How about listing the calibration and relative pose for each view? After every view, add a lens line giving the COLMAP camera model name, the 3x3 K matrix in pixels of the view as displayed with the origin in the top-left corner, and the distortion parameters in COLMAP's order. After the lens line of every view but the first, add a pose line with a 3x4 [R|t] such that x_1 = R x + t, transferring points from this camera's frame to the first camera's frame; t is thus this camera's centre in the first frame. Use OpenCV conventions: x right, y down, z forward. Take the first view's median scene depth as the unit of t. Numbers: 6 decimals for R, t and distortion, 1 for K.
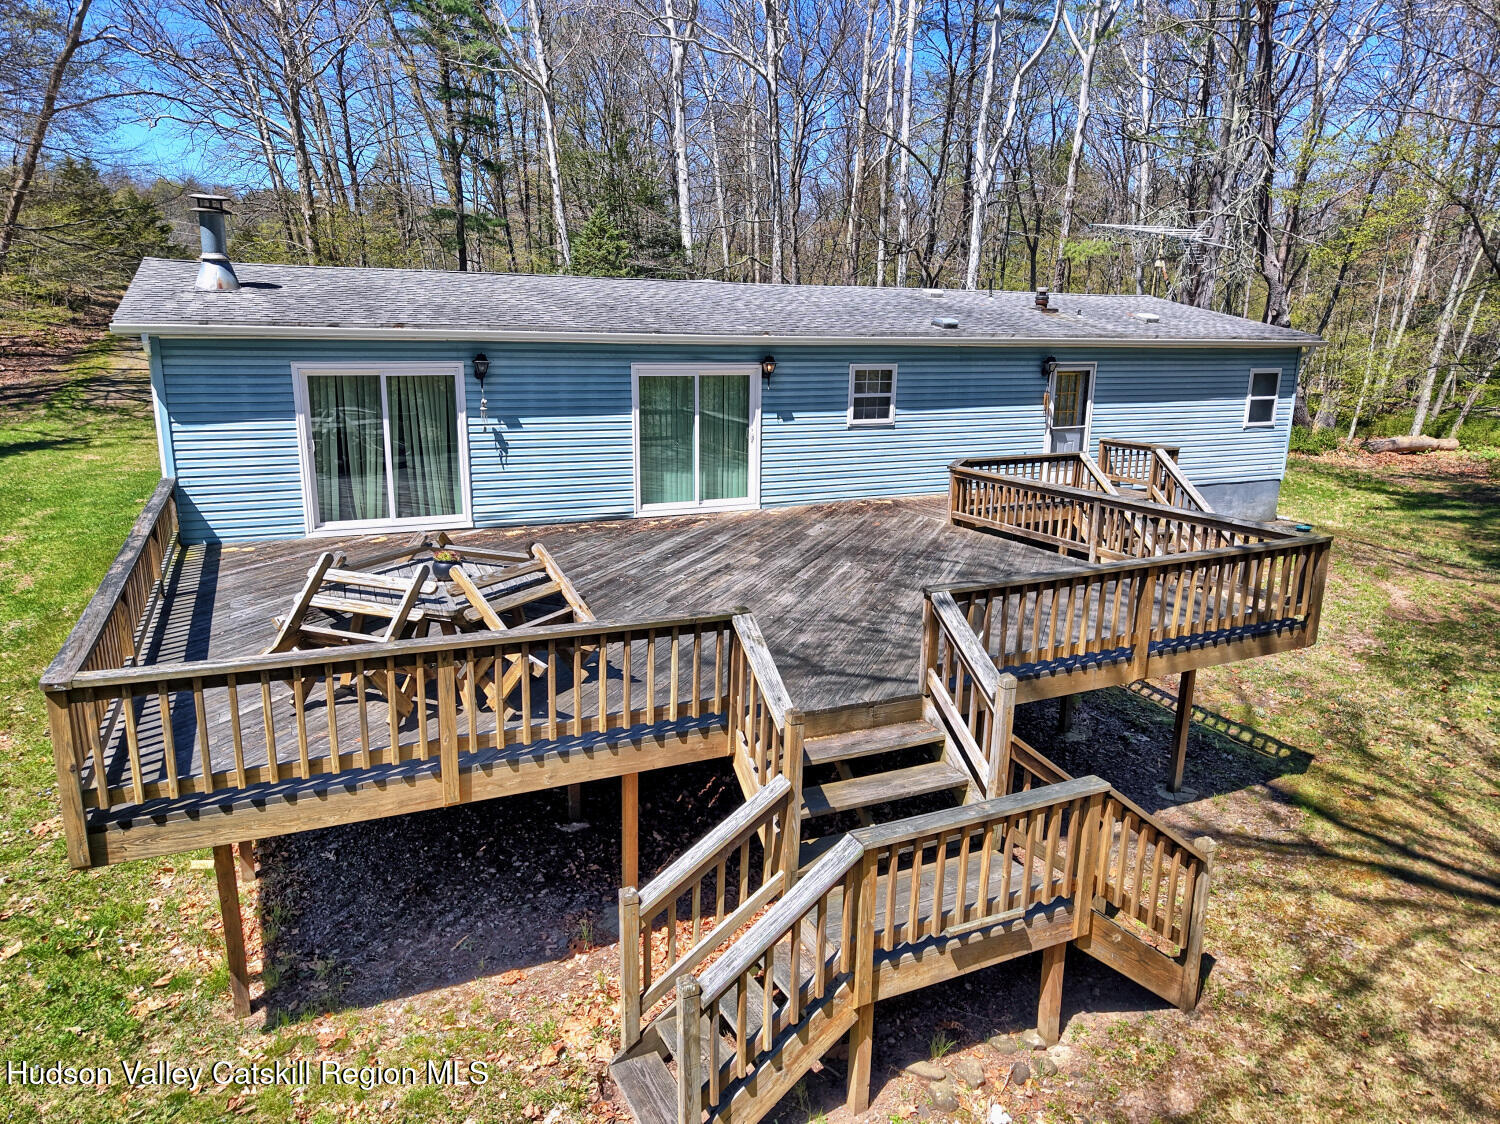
lens RADIAL K [[1012.8, 0, 749.2], [0, 1012.8, 569.2], [0, 0, 1]] dist [0.023593, -0.027140]
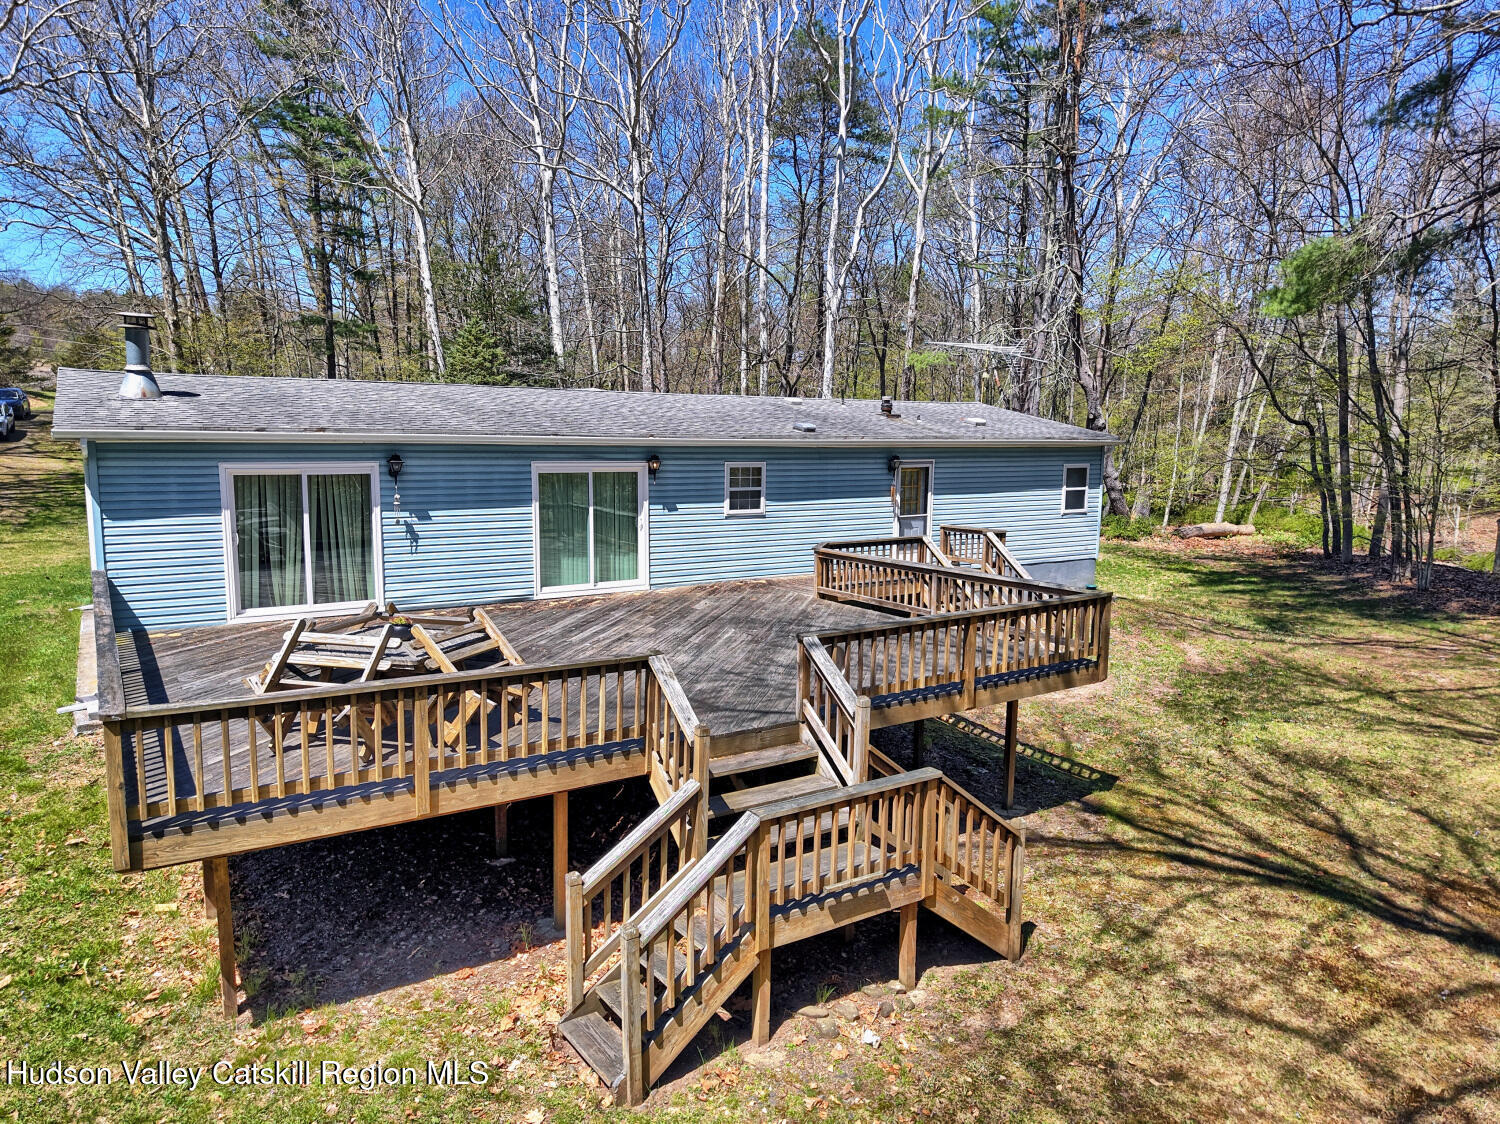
lens RADIAL K [[1012.8, 0, 749.7], [0, 1012.8, 561.8], [0, 0, 1]] dist [0.023593, -0.027140]
pose [[0.991380, -0.018933, 0.129642, -0.029622], [0.032274, 0.994302, -0.101596, 0.033976], [-0.126980, 0.104905, 0.986342, -0.151636]]
